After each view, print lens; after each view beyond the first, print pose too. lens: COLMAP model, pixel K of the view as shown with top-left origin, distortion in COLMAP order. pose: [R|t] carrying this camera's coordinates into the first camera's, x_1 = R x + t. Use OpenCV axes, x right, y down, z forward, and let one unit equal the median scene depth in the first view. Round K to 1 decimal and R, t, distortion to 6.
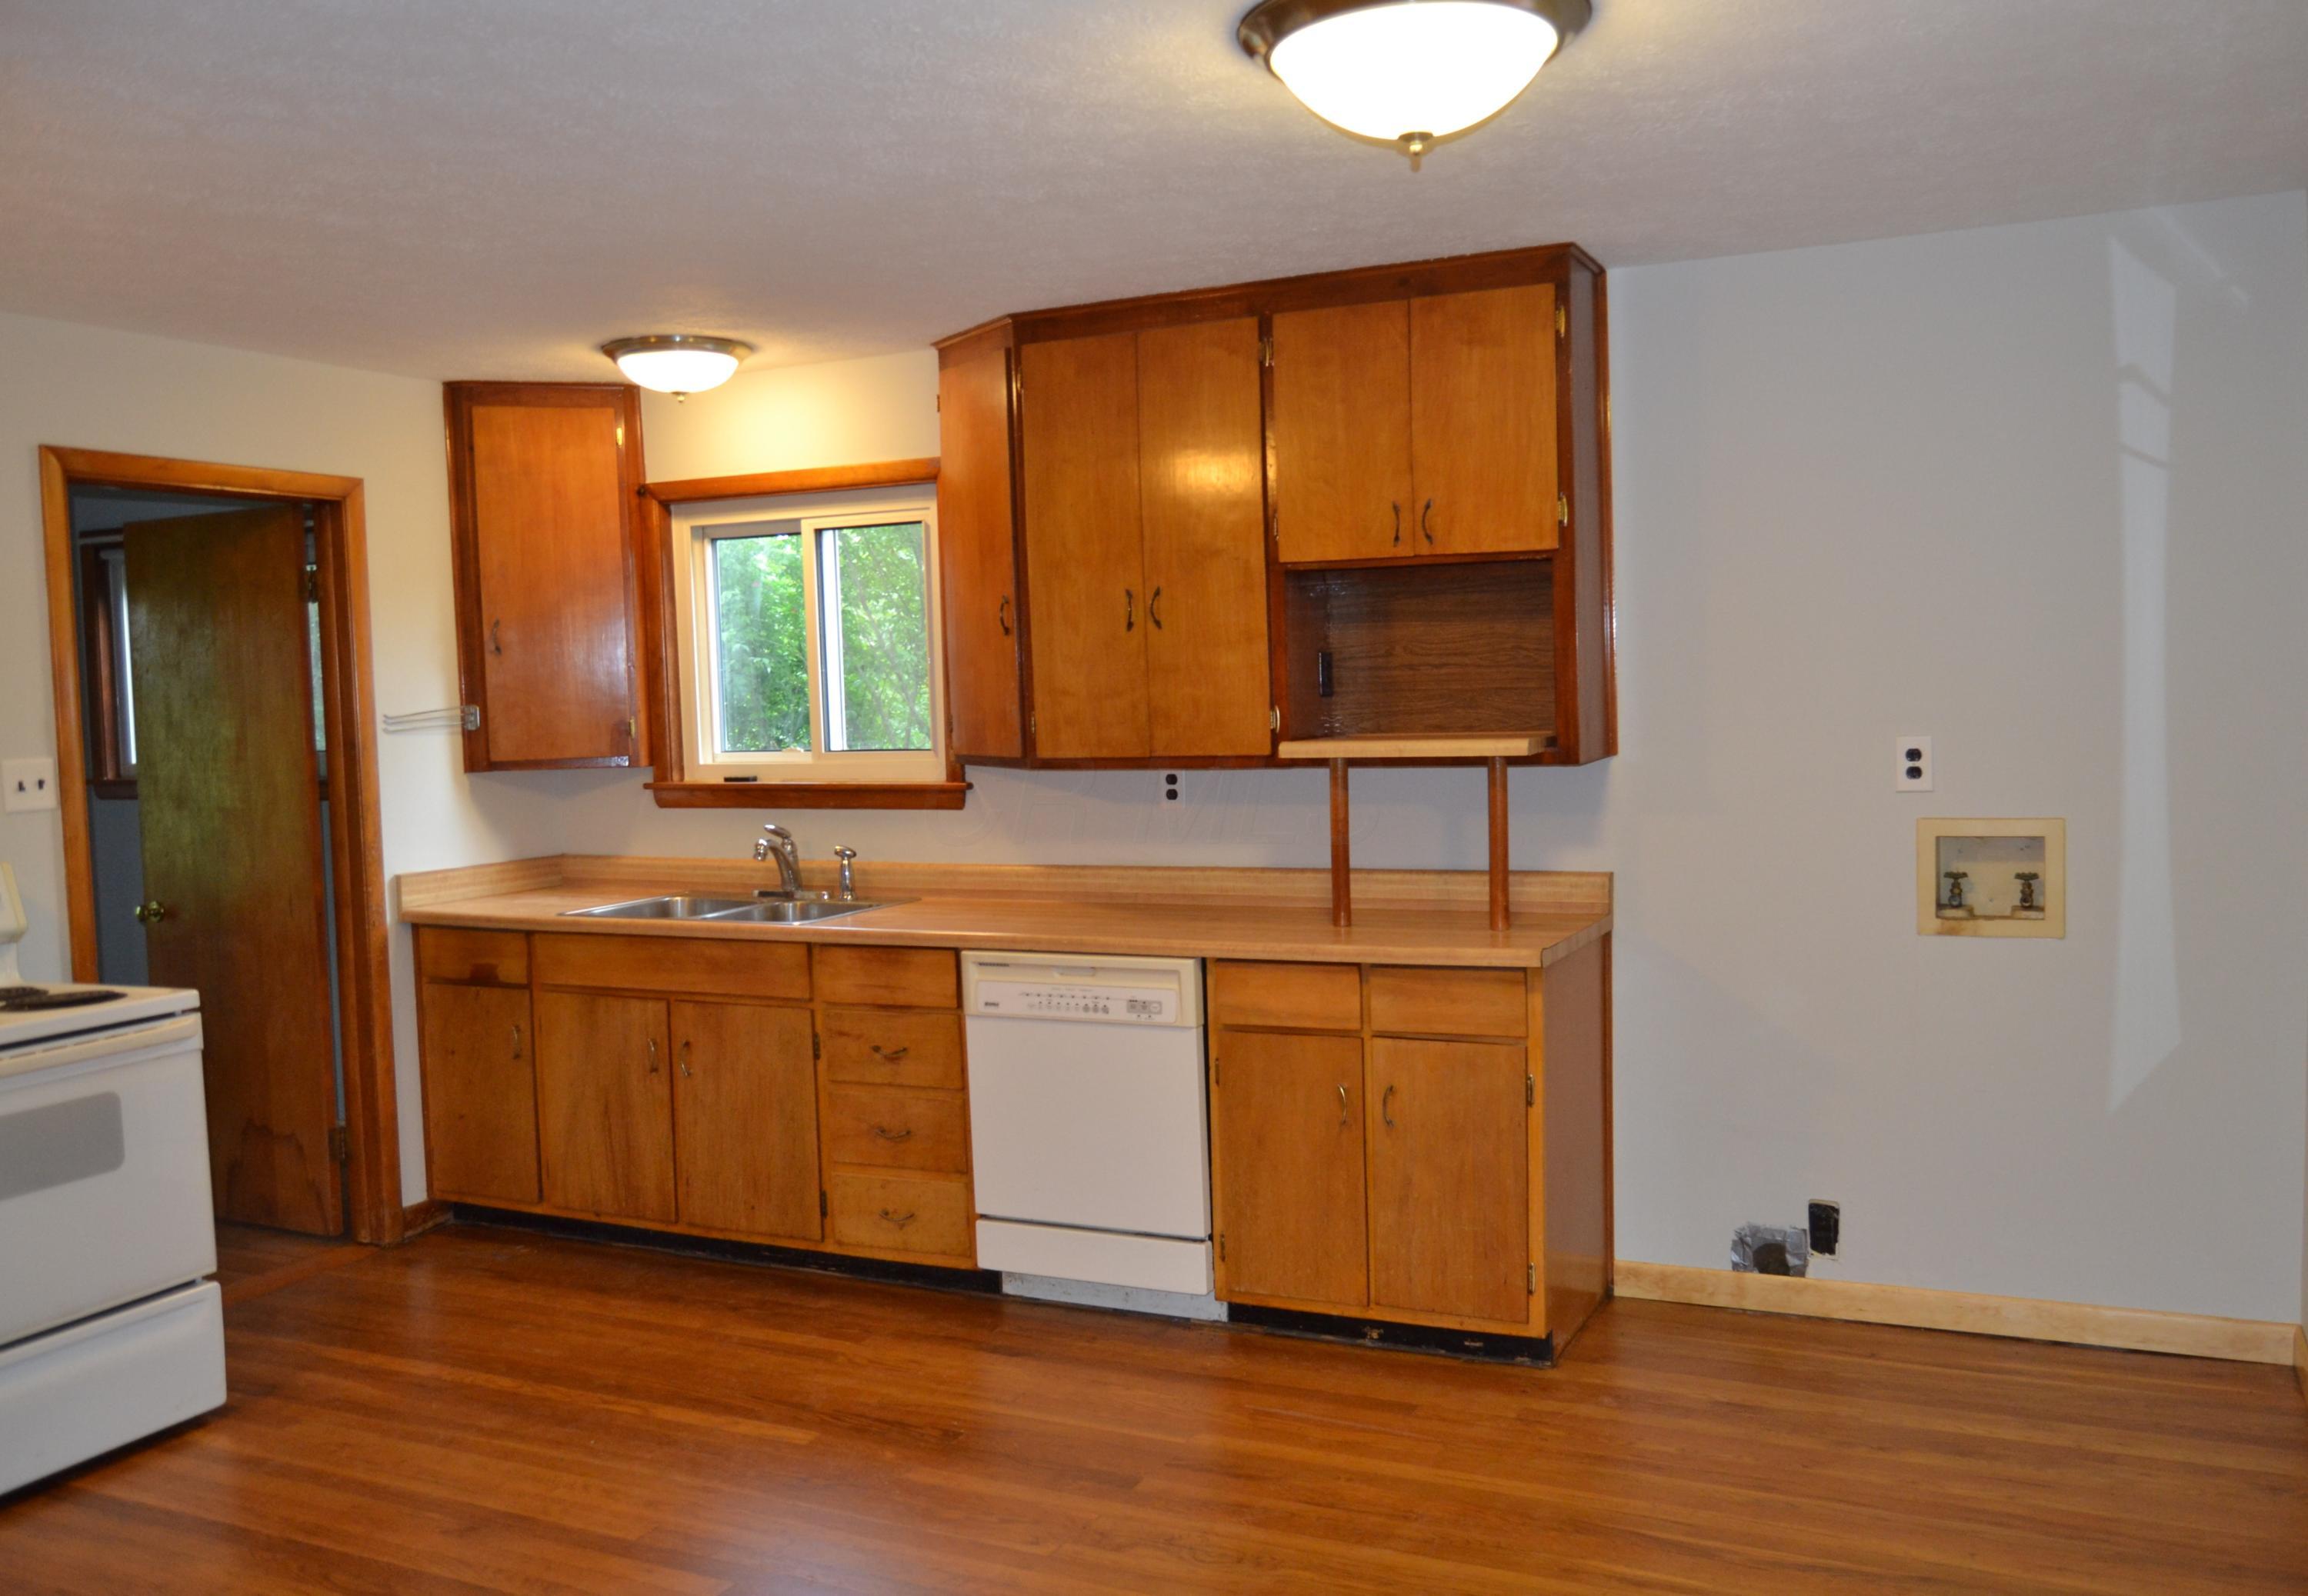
lens RADIAL K [[1944.2, 0, 1241.6], [0, 1944.2, 798.2], [0, 0, 1]] dist [-0.014249, 0.013535]
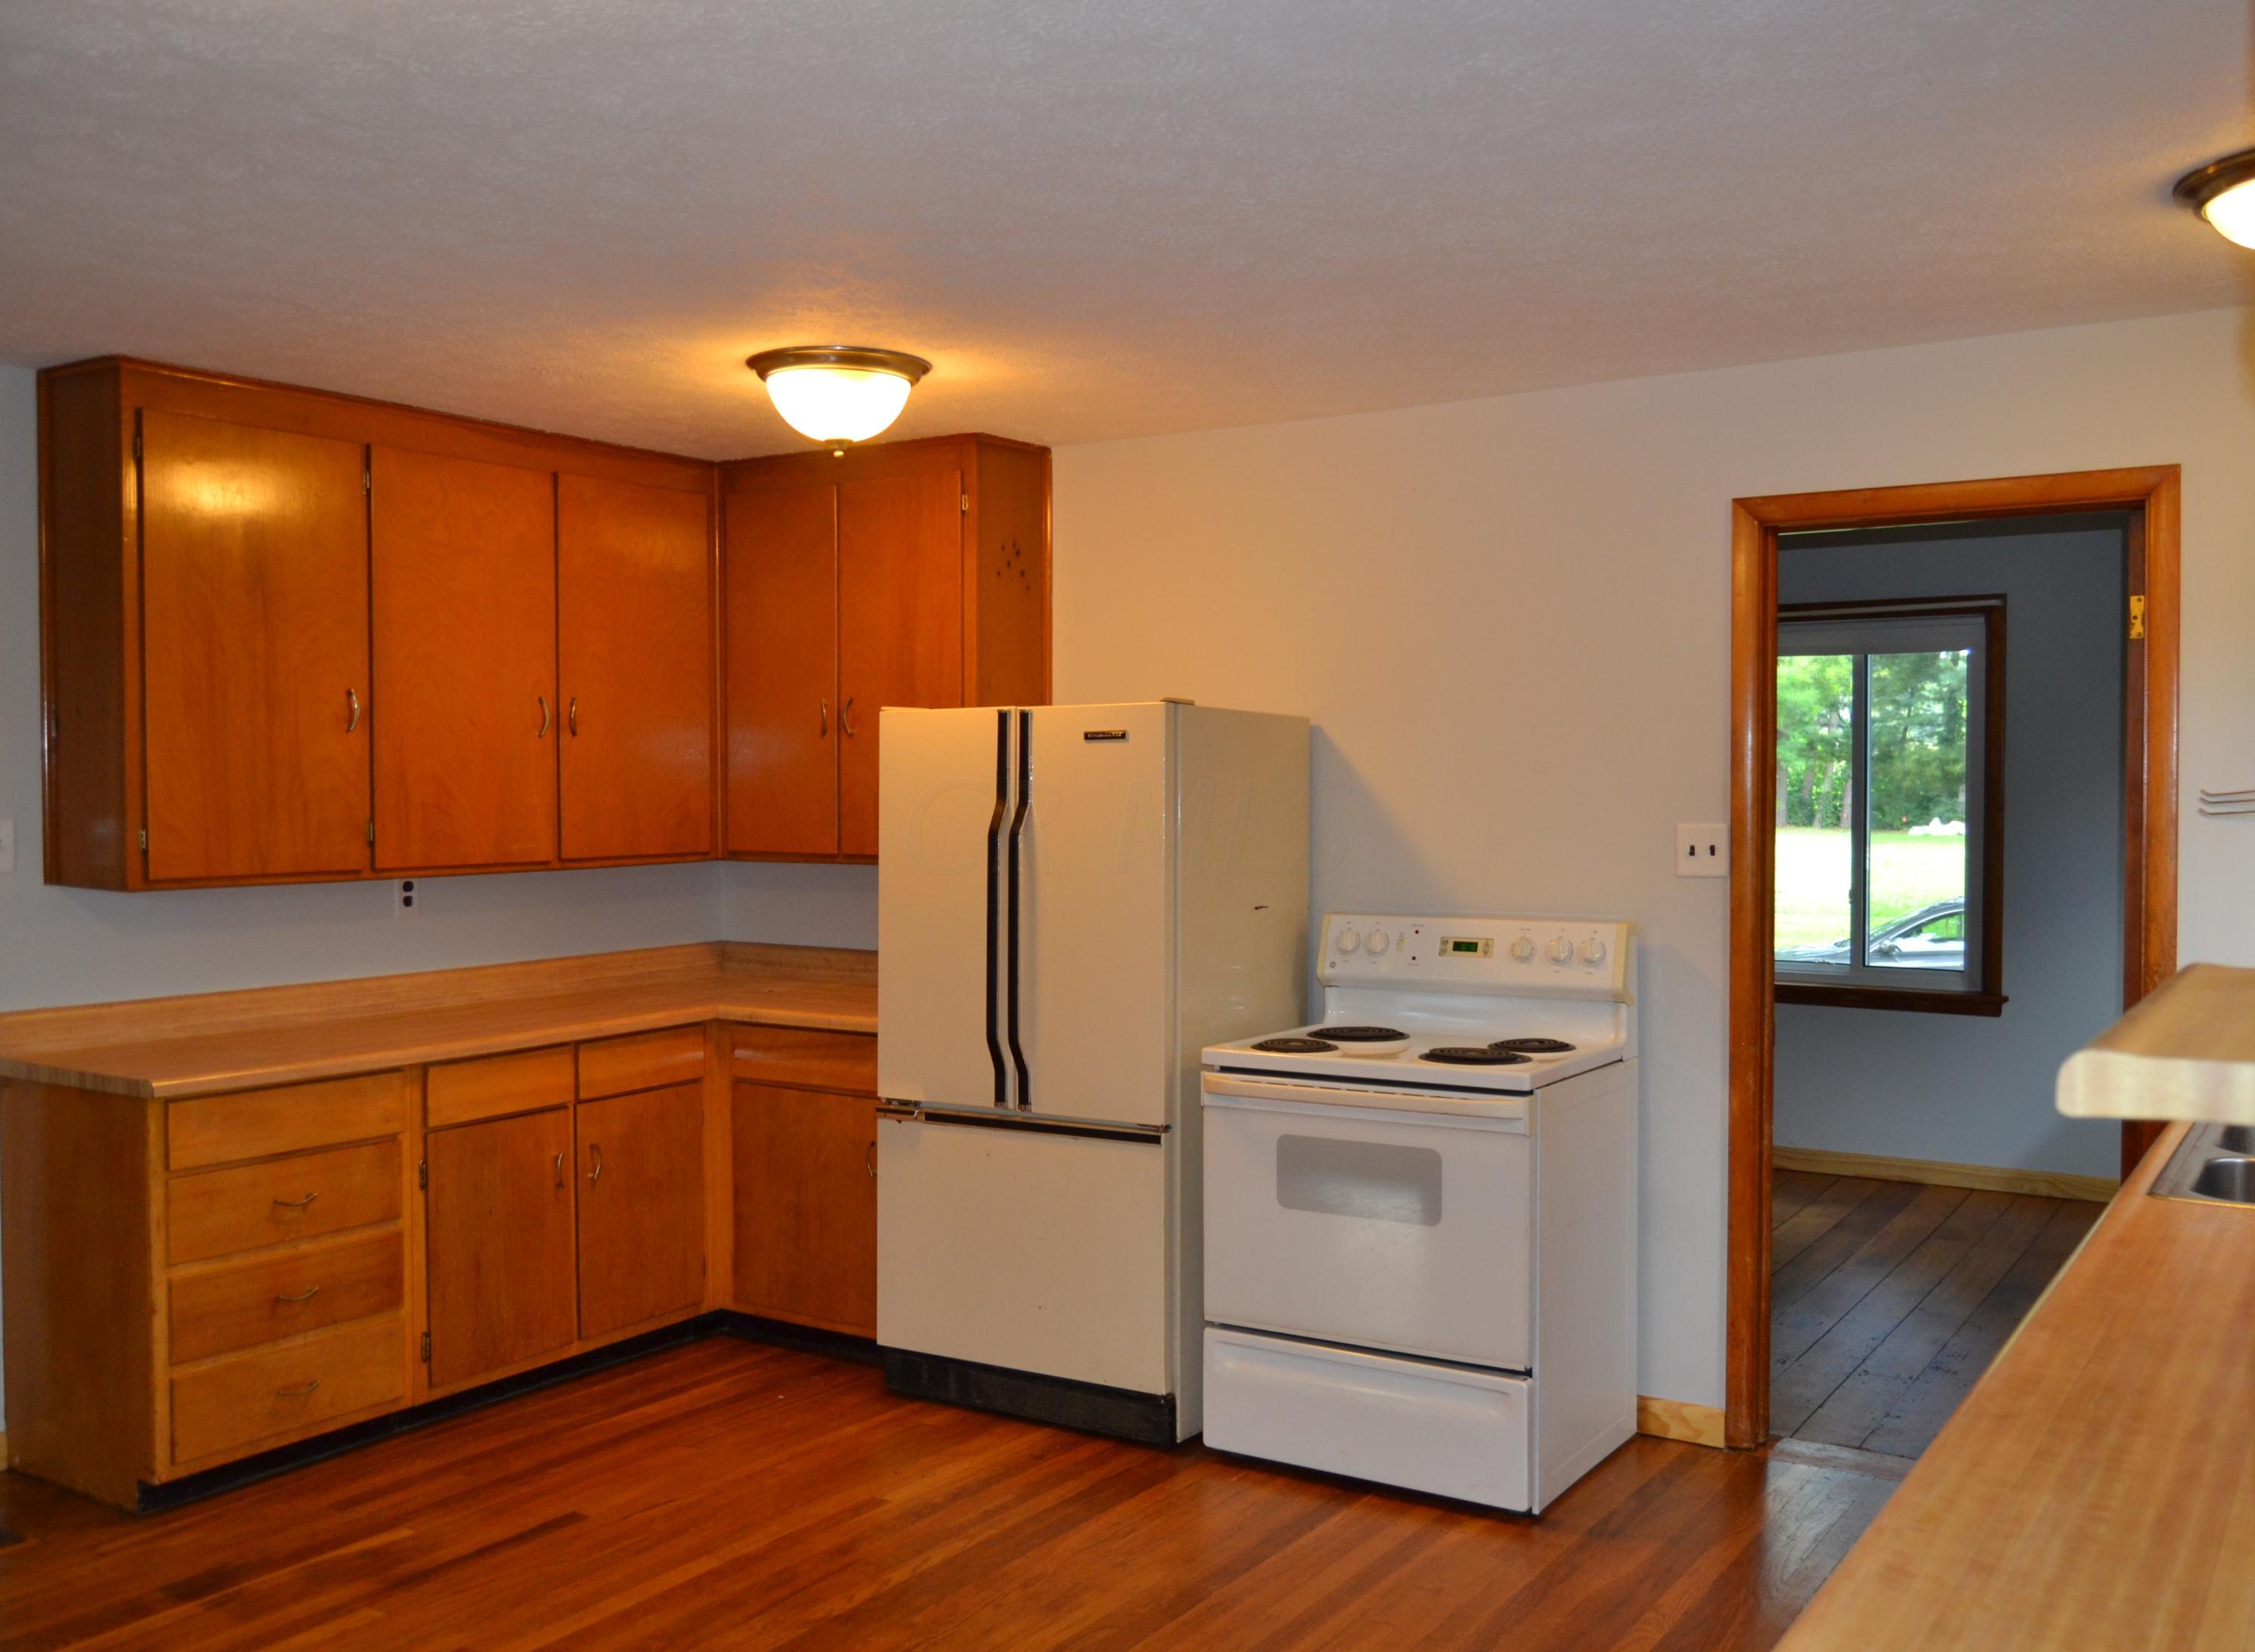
lens RADIAL K [[1981.2, 0, 1127.5], [0, 1981.2, 826.0], [0, 0, 1]] dist [-0.008187, -0.001493]
pose [[-0.171711, 0.054583, -0.983634, 0.383695], [-0.048239, 0.996800, 0.063735, -0.064613], [0.983966, 0.058394, -0.168528, 0.827132]]
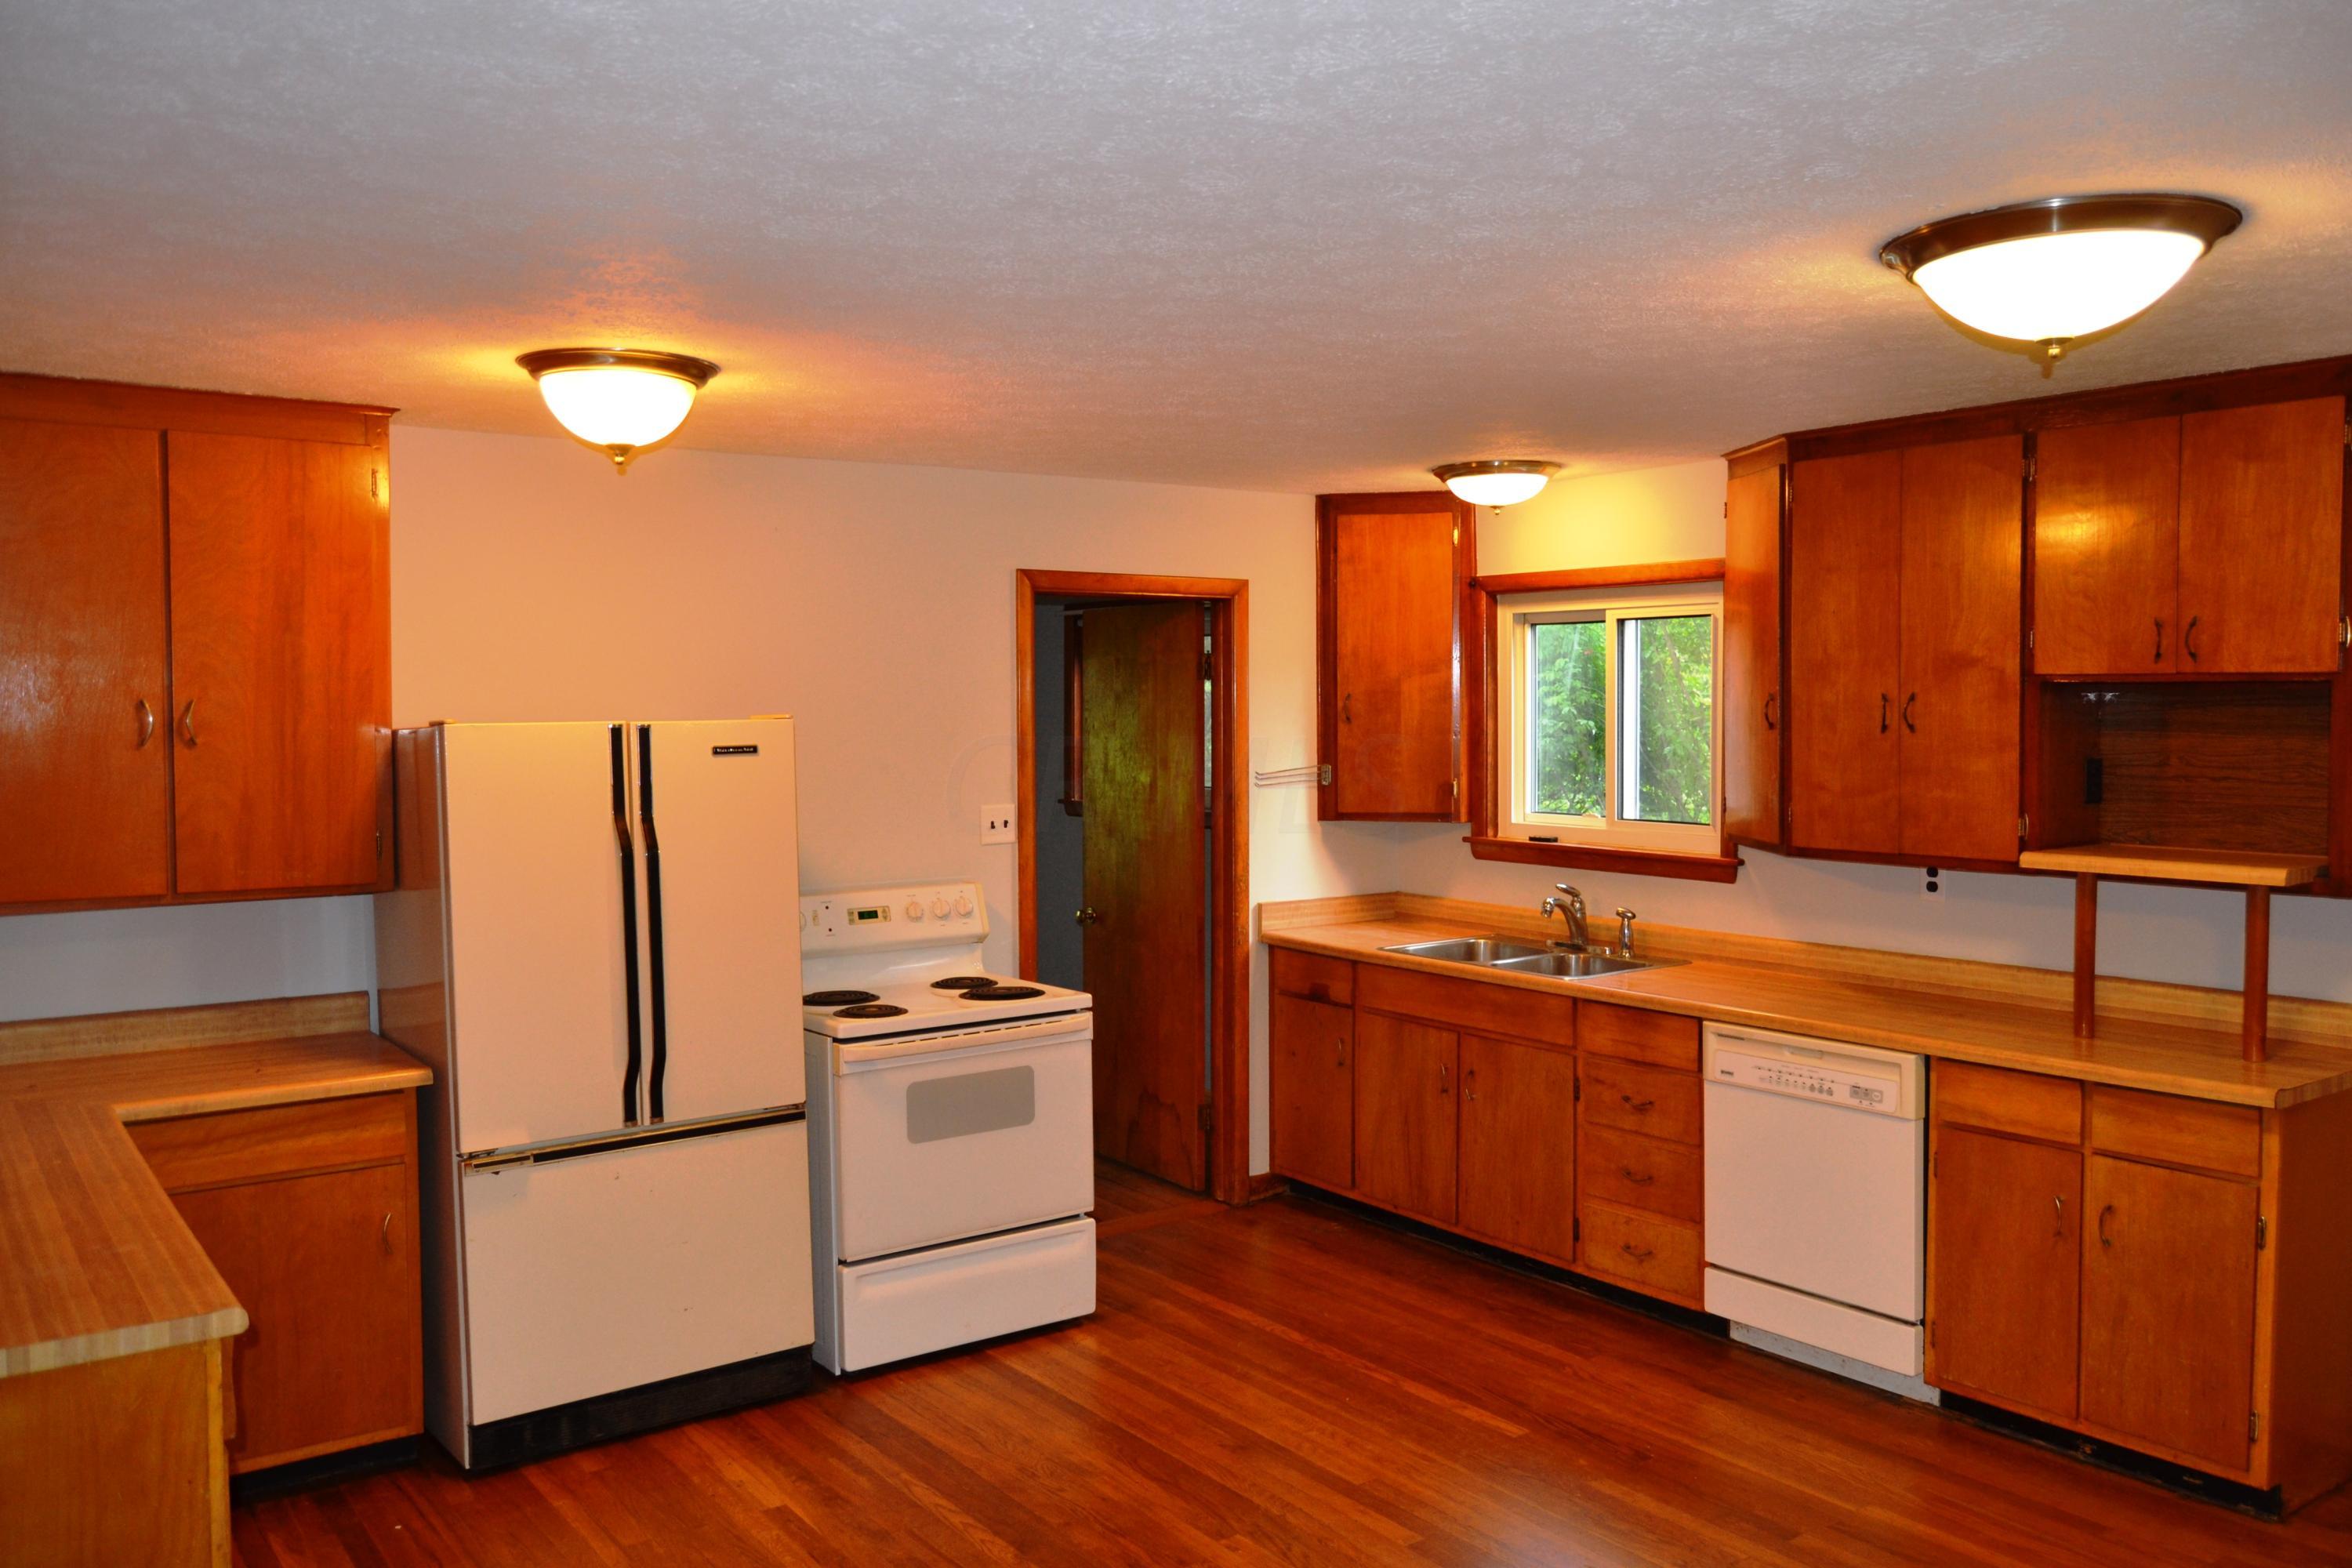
lens RADIAL K [[1934.7, 0, 1176.0], [0, 1934.7, 784.0], [0, 0, 1]] dist [-0.011391, 0.012953]
pose [[0.872924, 0.048610, -0.485428, 0.119220], [-0.050675, 0.998676, 0.008879, -0.049372], [0.485217, 0.016849, 0.874231, -0.100140]]
